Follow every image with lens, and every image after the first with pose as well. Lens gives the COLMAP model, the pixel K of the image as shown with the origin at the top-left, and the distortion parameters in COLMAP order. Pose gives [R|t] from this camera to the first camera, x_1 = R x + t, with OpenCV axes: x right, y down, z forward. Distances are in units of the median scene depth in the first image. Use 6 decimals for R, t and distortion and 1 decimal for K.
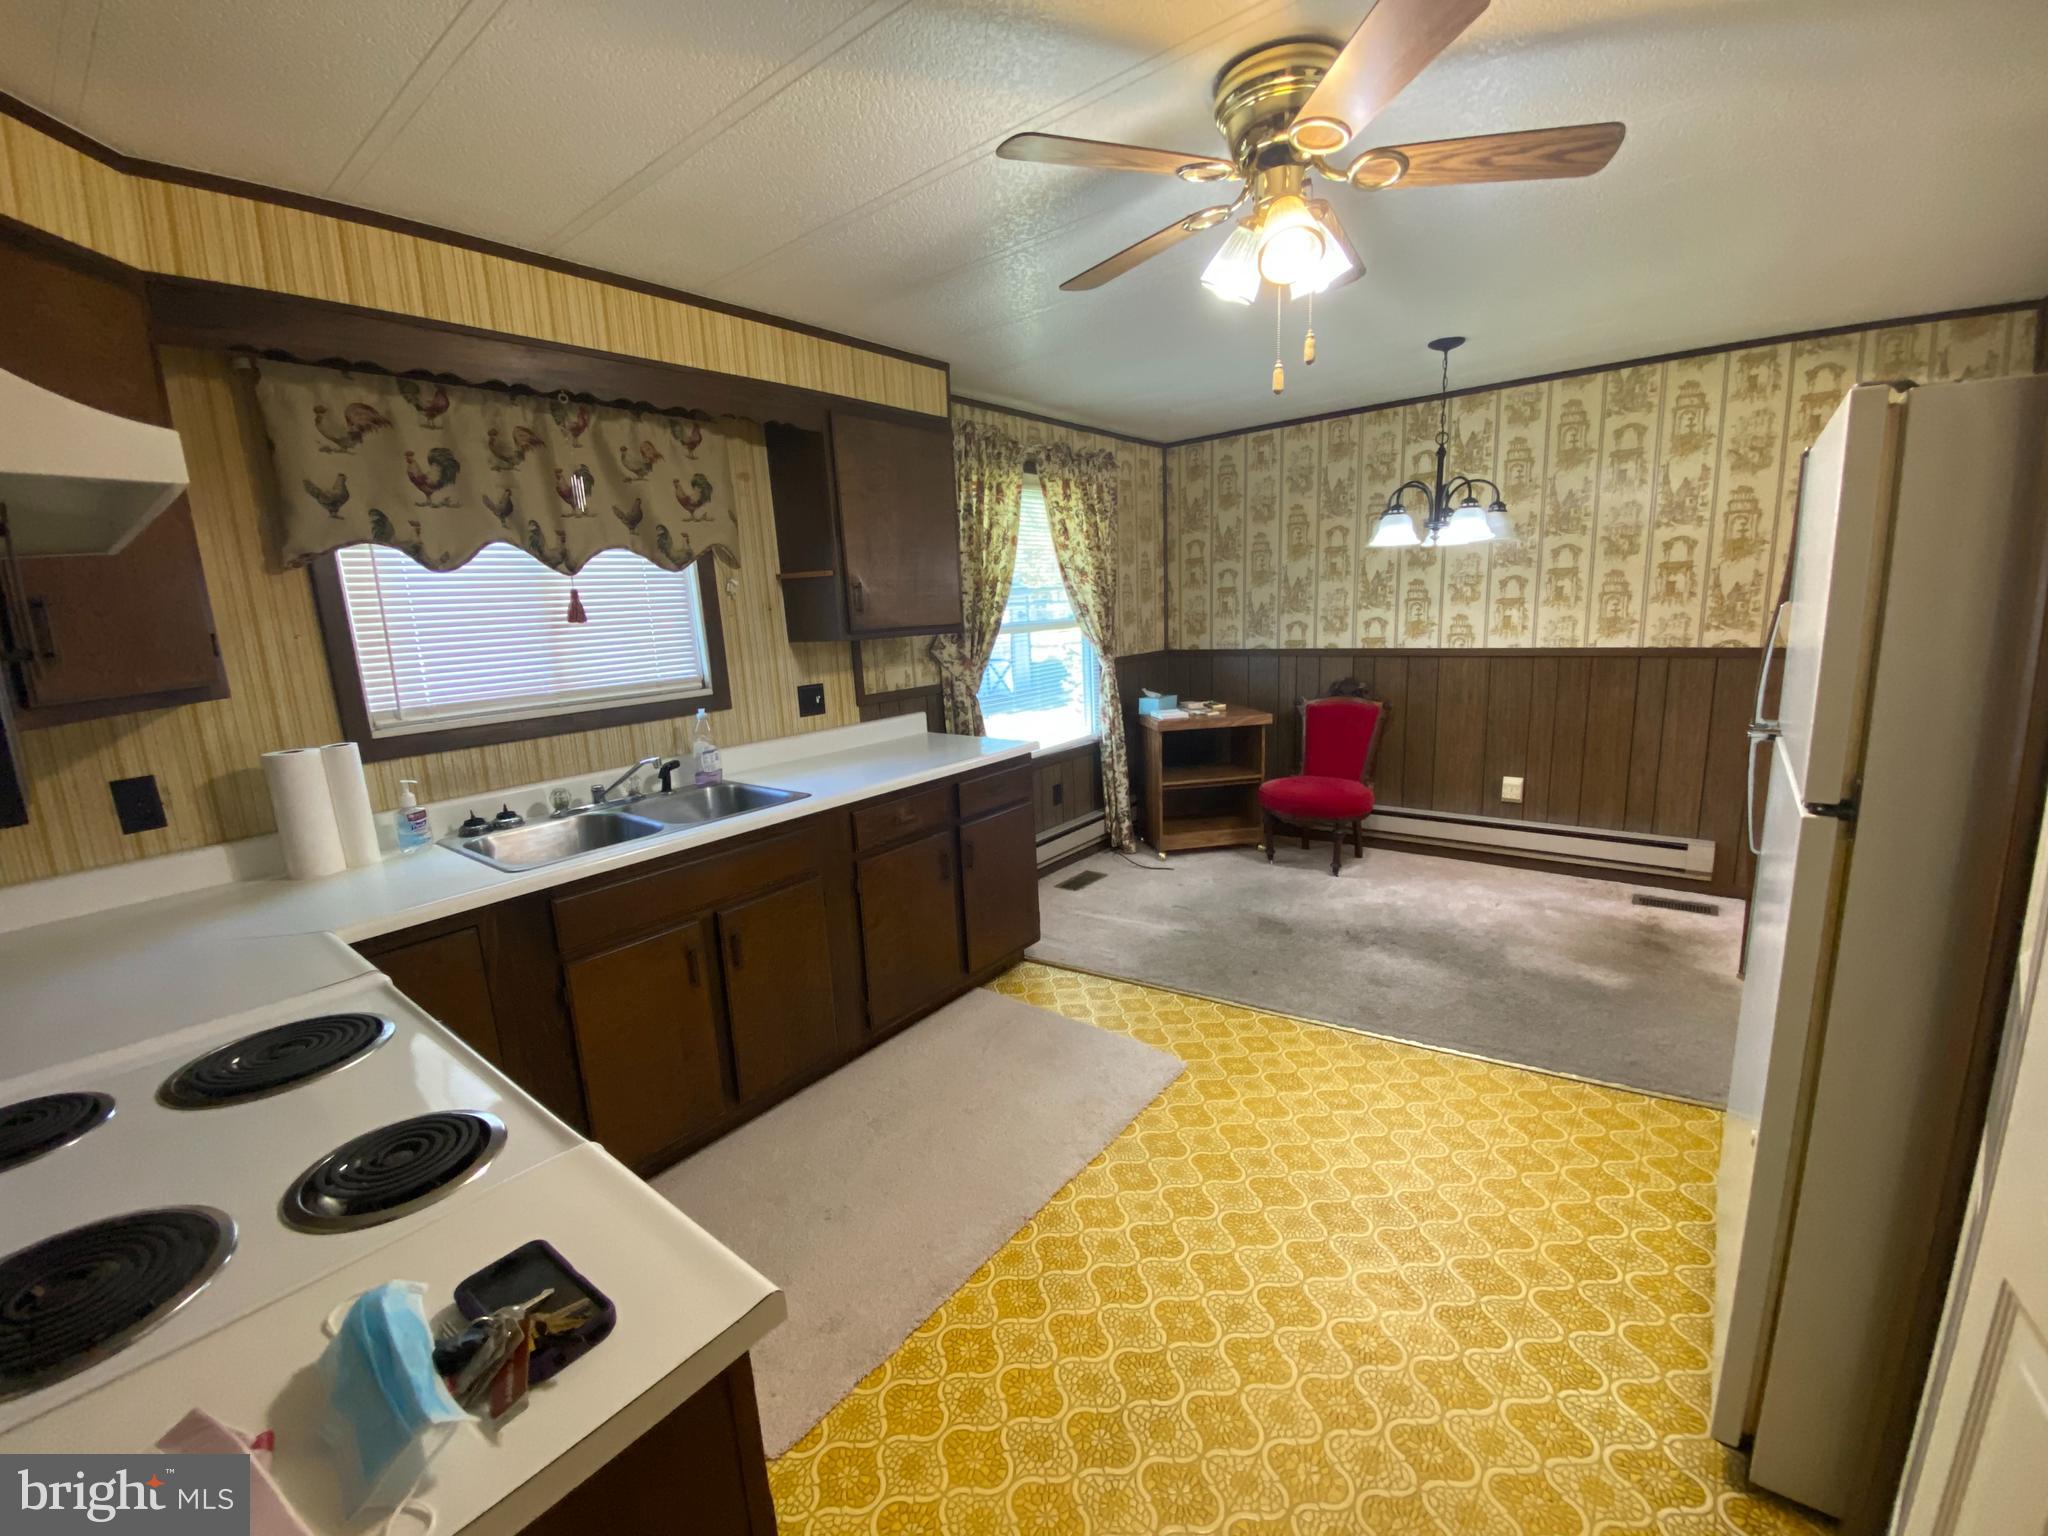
lens RADIAL K [[846.0, 0, 1018.9], [0, 846.0, 766.3], [0, 0, 1]] dist [-0.009307, -0.002070]
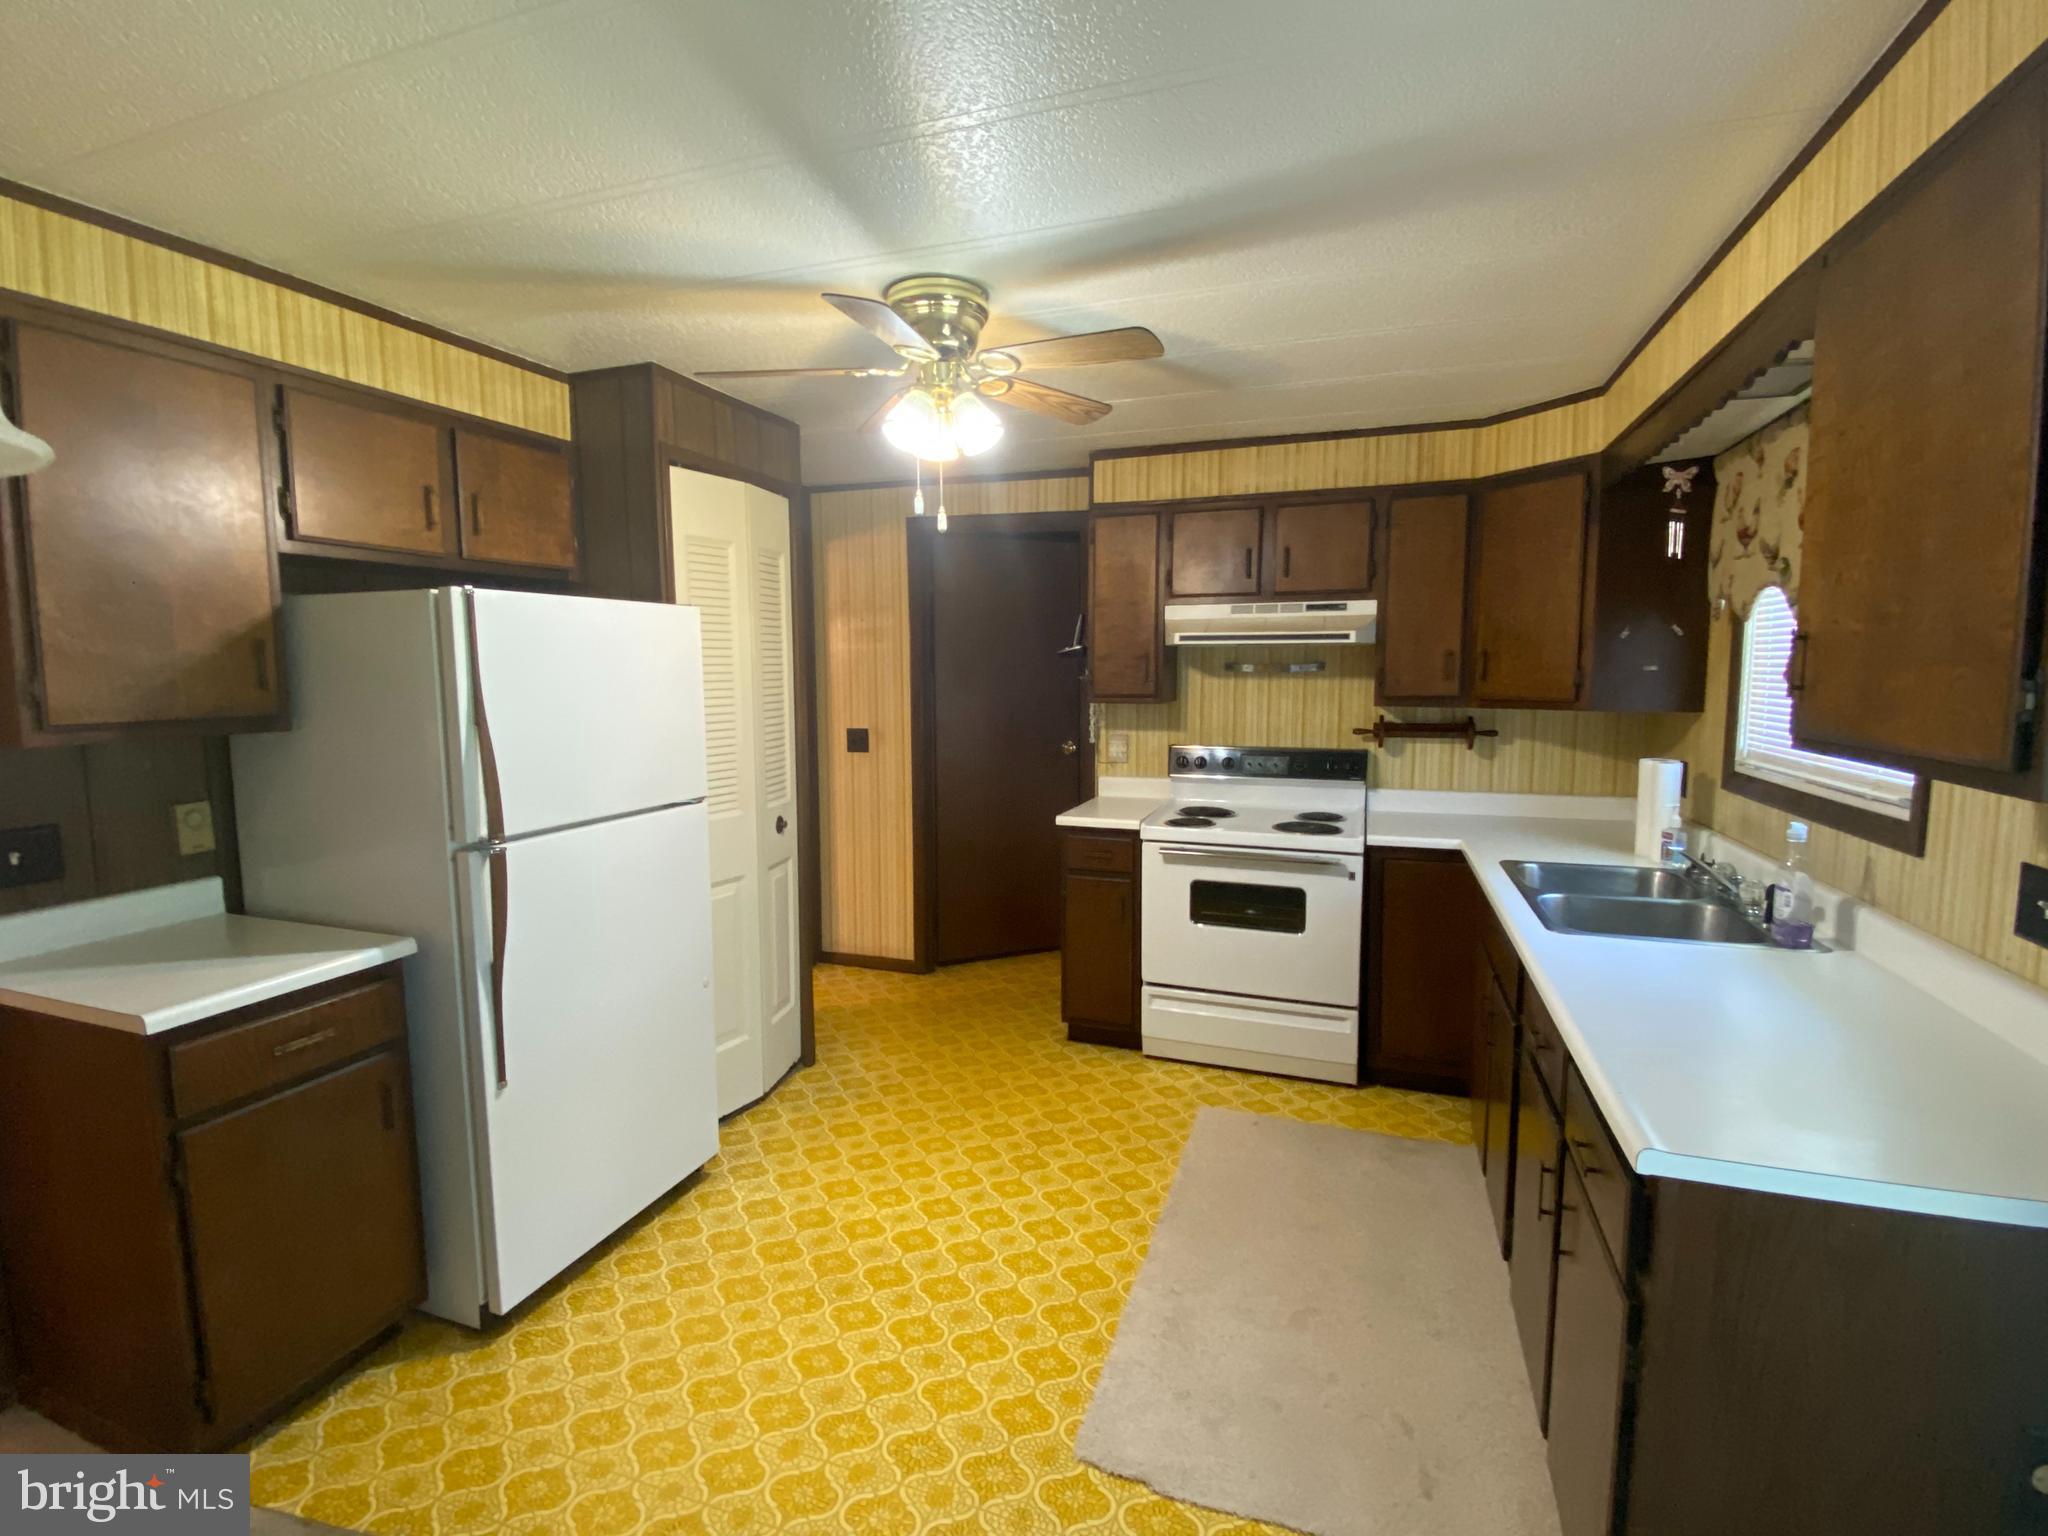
lens RADIAL K [[952.4, 0, 1022.6], [0, 952.4, 763.1], [0, 0, 1]] dist [-0.000259, -0.000022]
pose [[-0.943102, 0.090424, -0.319971, 0.542774], [-0.010198, 0.953993, 0.299657, -0.431875], [0.332346, 0.285870, -0.898791, 1.936044]]
